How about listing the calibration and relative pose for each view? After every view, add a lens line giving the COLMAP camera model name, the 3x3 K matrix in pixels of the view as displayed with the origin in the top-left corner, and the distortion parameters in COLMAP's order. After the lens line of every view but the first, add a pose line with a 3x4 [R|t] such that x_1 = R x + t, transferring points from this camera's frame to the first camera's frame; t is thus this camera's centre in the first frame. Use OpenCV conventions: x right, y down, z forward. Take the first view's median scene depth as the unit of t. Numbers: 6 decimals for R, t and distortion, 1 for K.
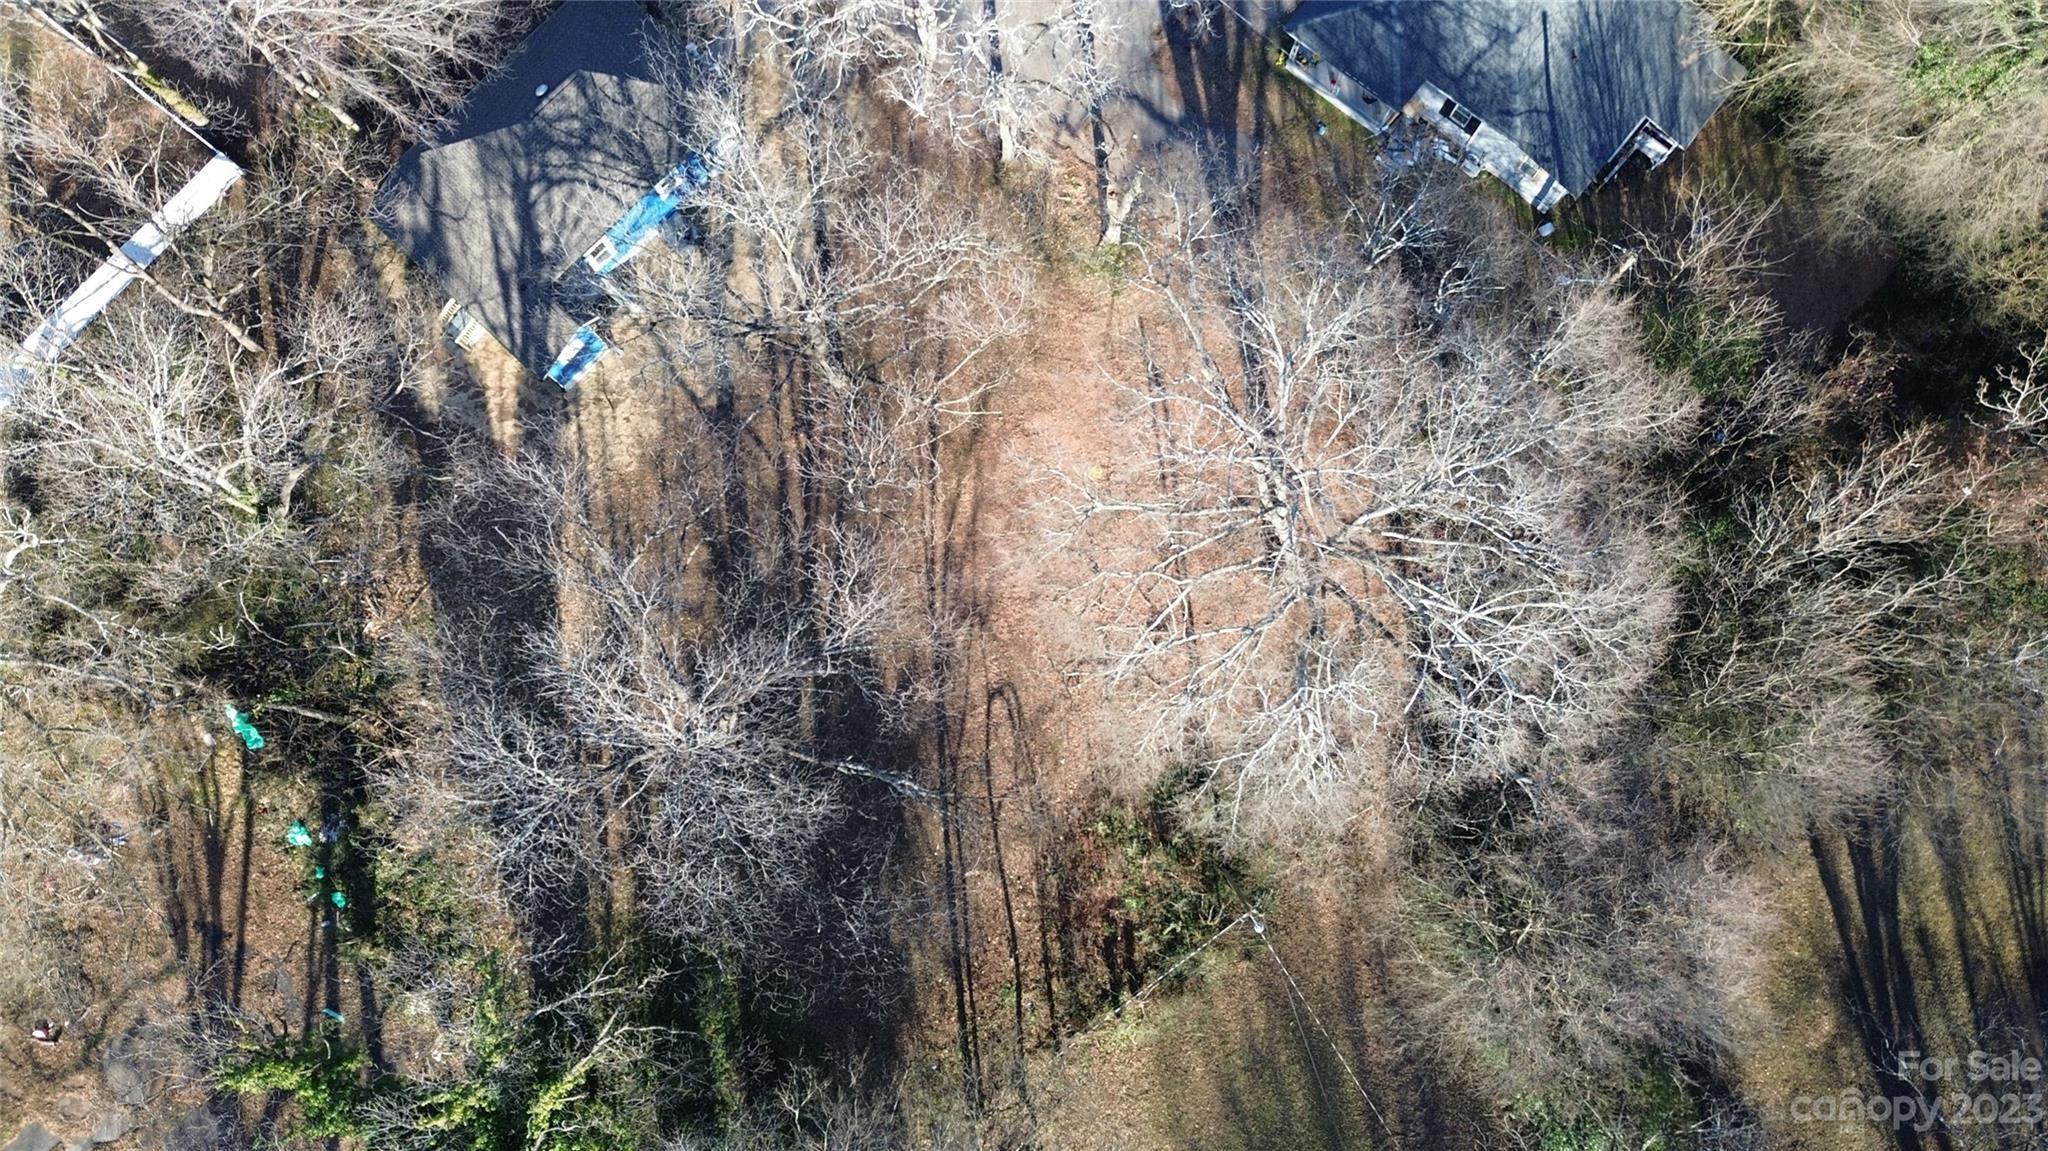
lens RADIAL K [[1440.6, 0, 1019.1], [0, 1440.6, 574.1], [0, 0, 1]] dist [0.013512, -0.010968]
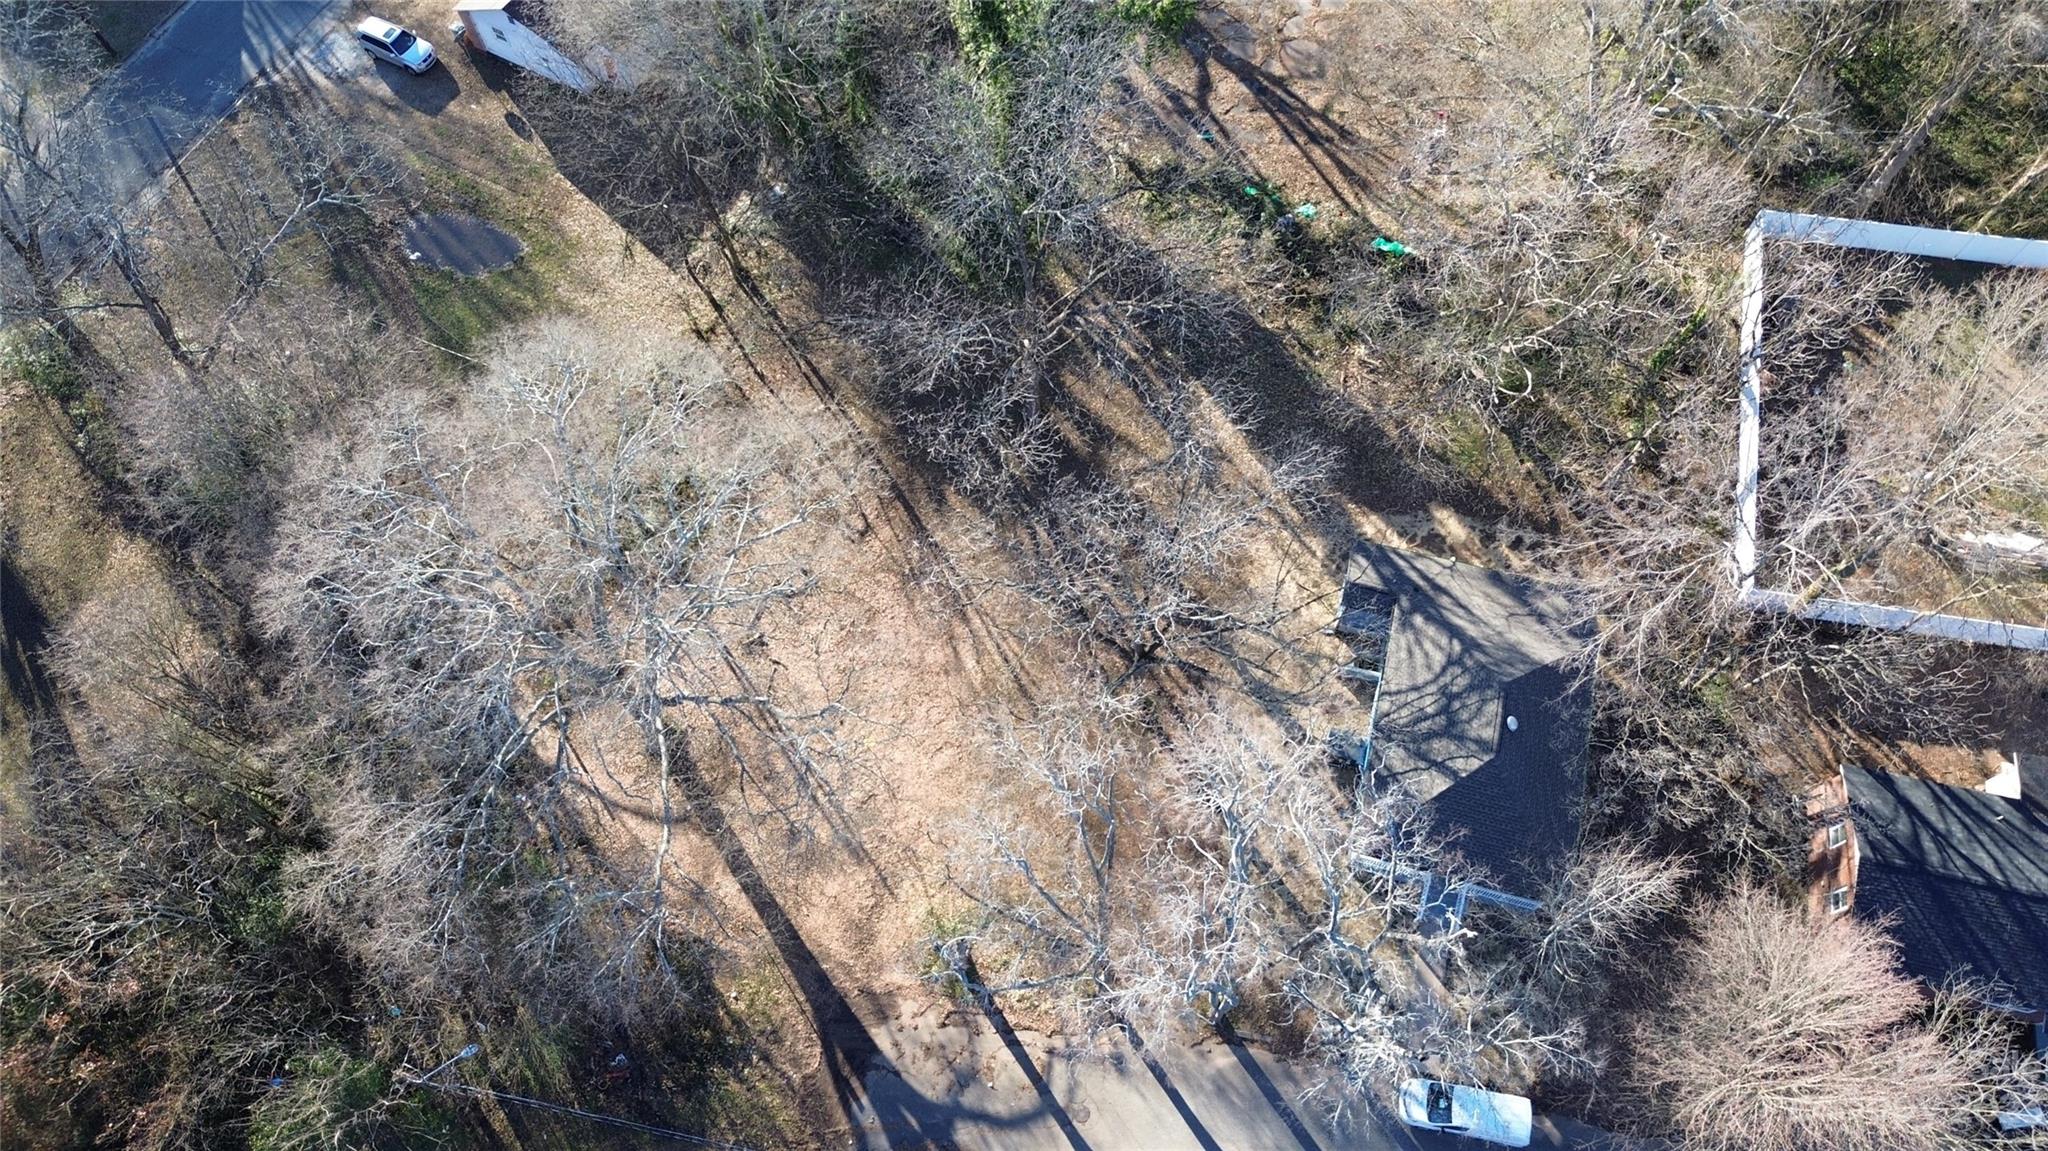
lens RADIAL K [[1440.6, 0, 1018.9], [0, 1440.6, 577.4], [0, 0, 1]] dist [0.013512, -0.010968]
pose [[-0.883587, 0.428547, -0.188735, 0.108852], [-0.459779, -0.717595, 0.523125, -0.608299], [0.088749, 0.549003, 0.831095, 0.092329]]
